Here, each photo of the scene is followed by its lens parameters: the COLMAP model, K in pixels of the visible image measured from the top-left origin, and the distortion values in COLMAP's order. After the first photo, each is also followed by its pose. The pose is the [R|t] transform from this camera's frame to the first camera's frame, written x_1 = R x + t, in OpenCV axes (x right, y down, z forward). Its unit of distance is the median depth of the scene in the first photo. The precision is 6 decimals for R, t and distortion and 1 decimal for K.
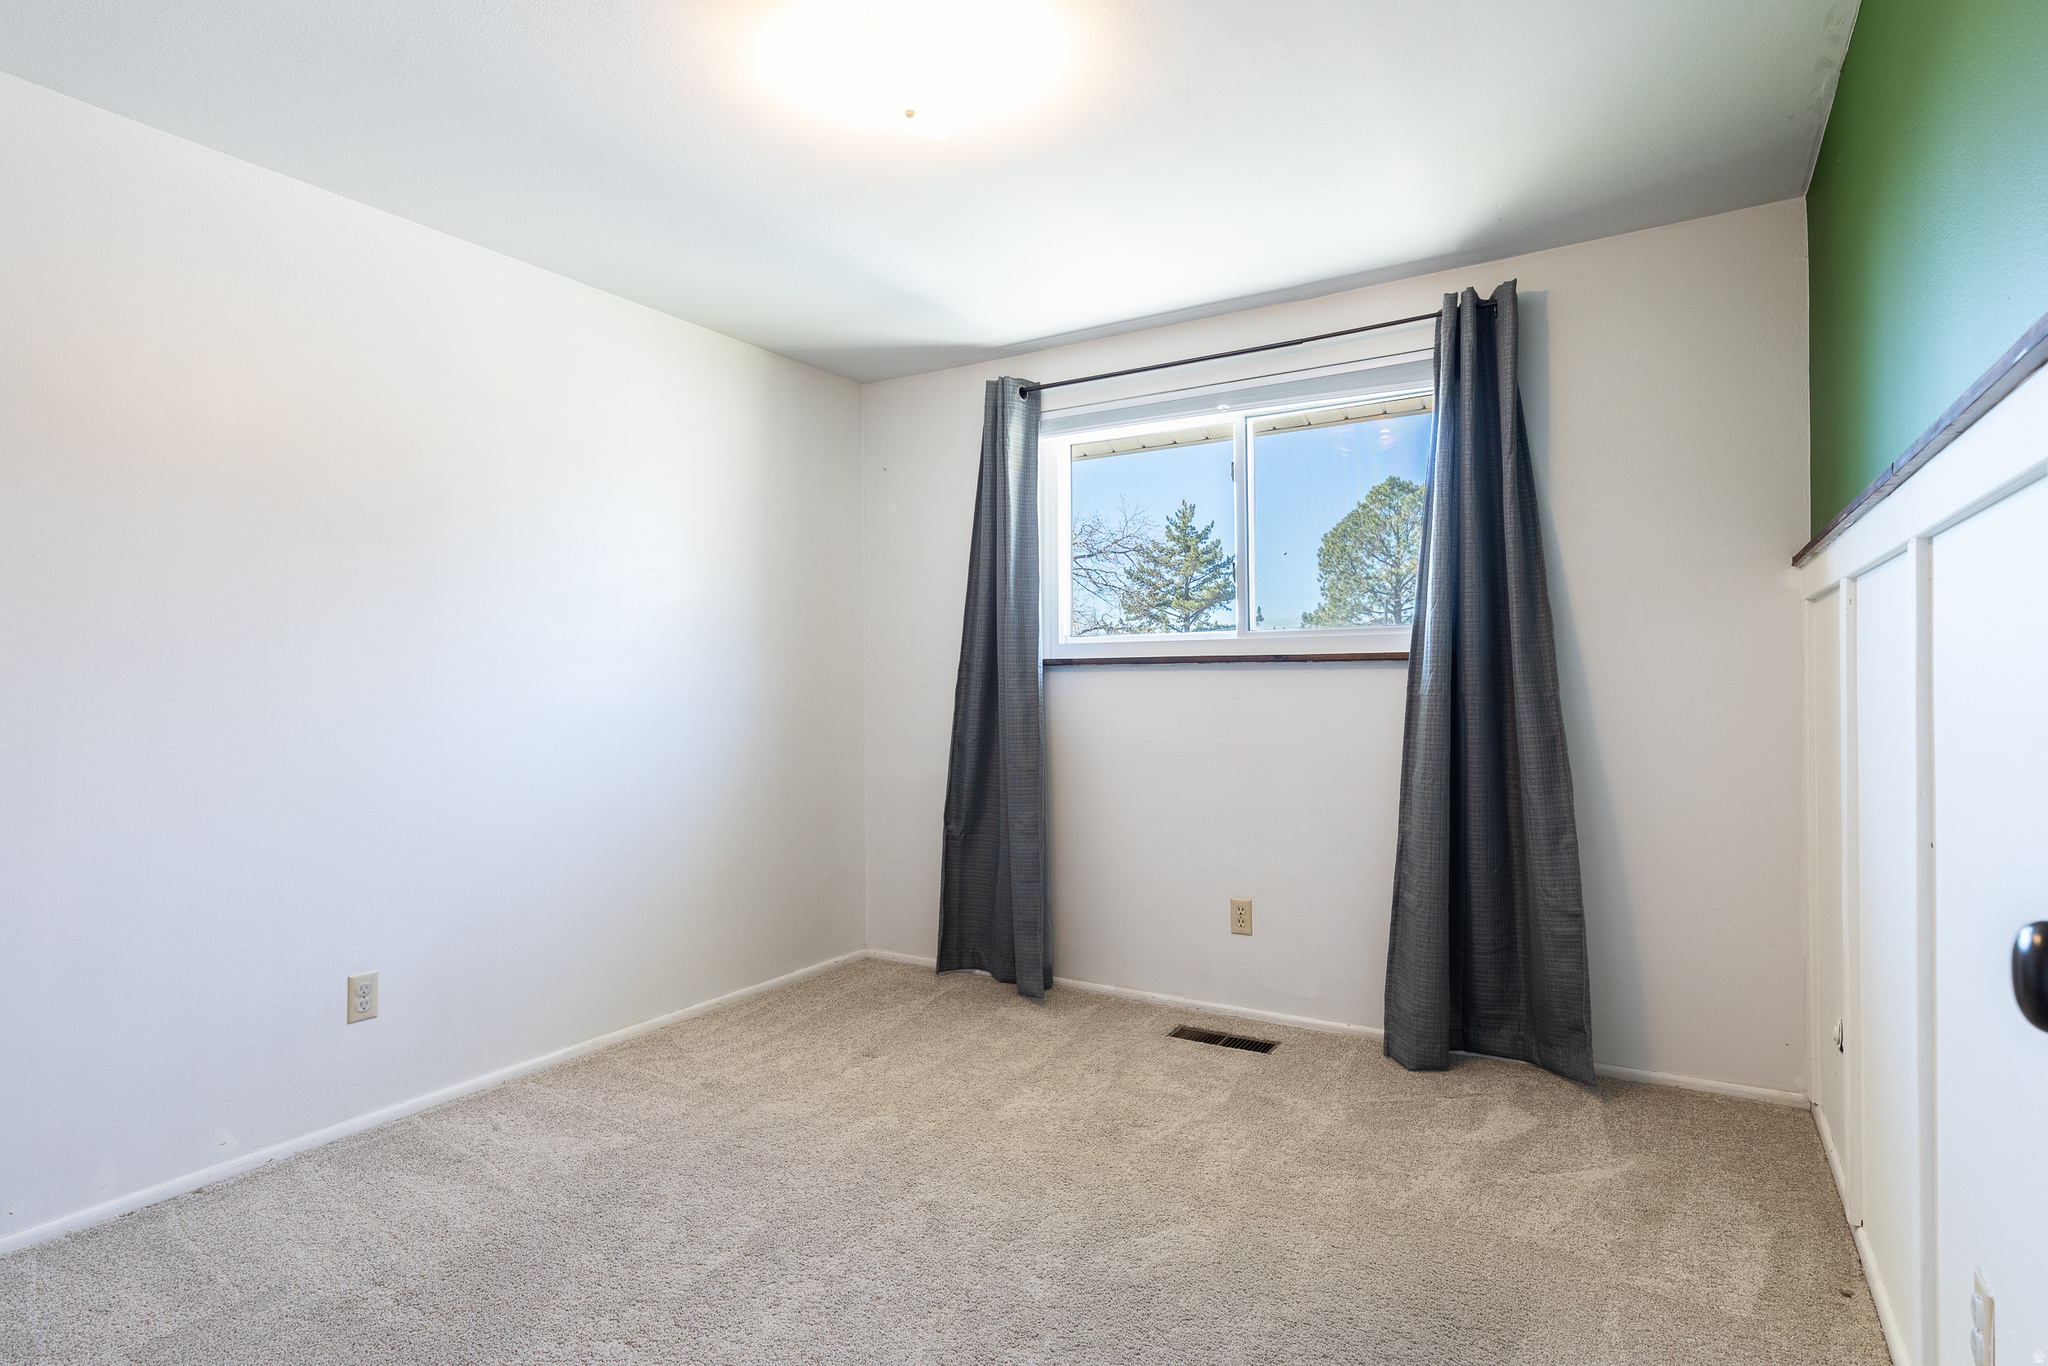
lens RADIAL K [[1031.7, 0, 1029.0], [0, 1031.7, 673.9], [0, 0, 1]] dist [0.002650, 0.000418]
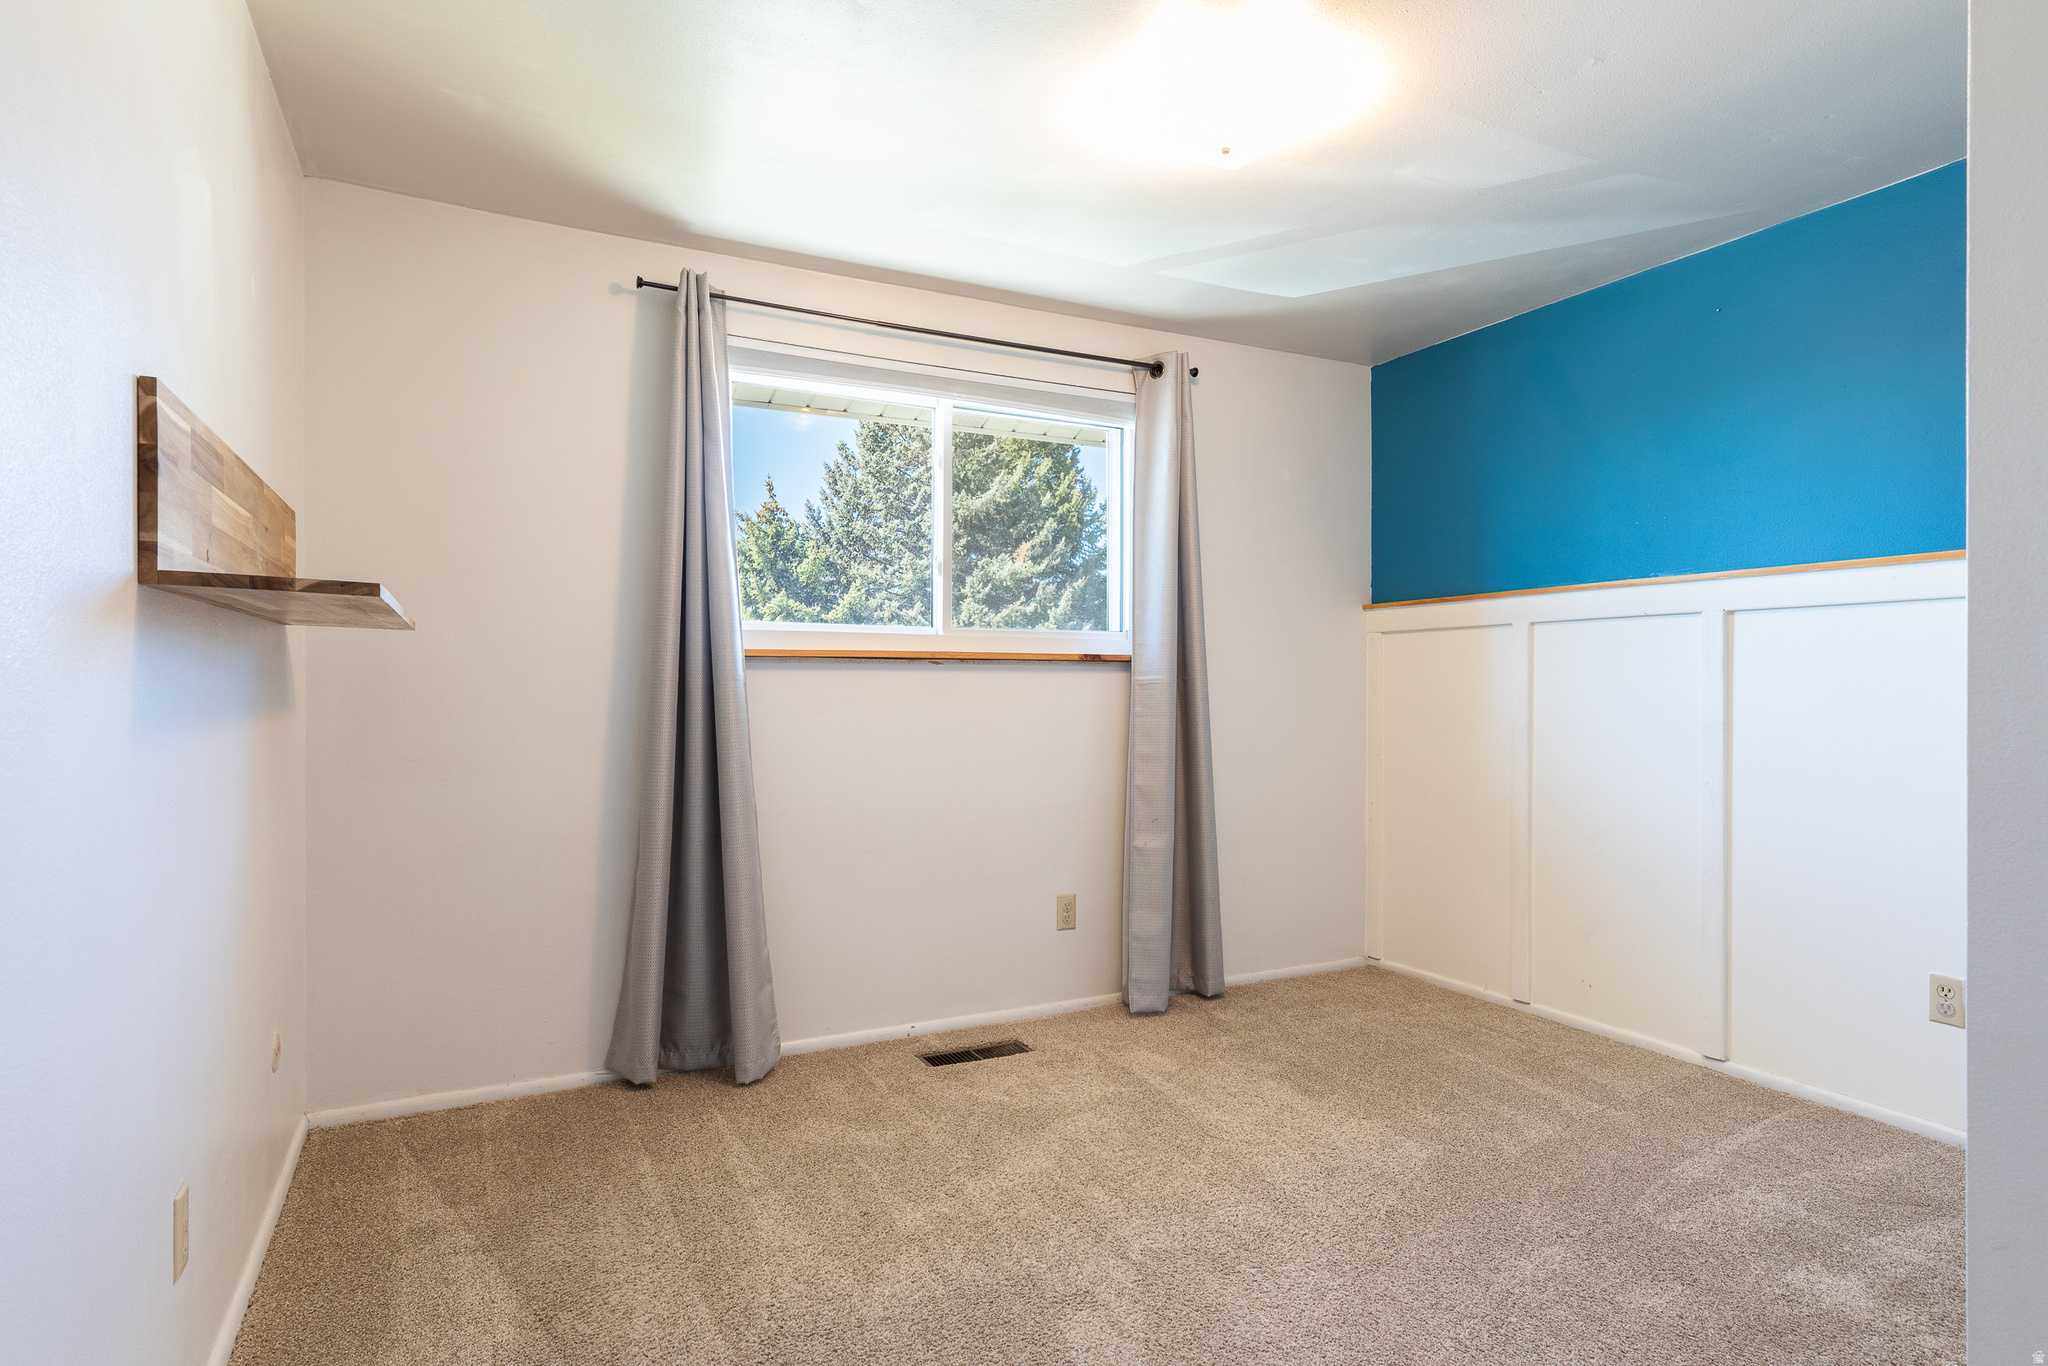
lens RADIAL K [[1100.0, 0, 1027.1], [0, 1100.0, 684.9], [0, 0, 1]] dist [0.000092, -0.000103]
pose [[0.529960, 0.010062, 0.847963, -0.644803], [-0.013385, 0.999904, -0.003500, 0.013369], [-0.847917, -0.009495, 0.530044, 0.407609]]
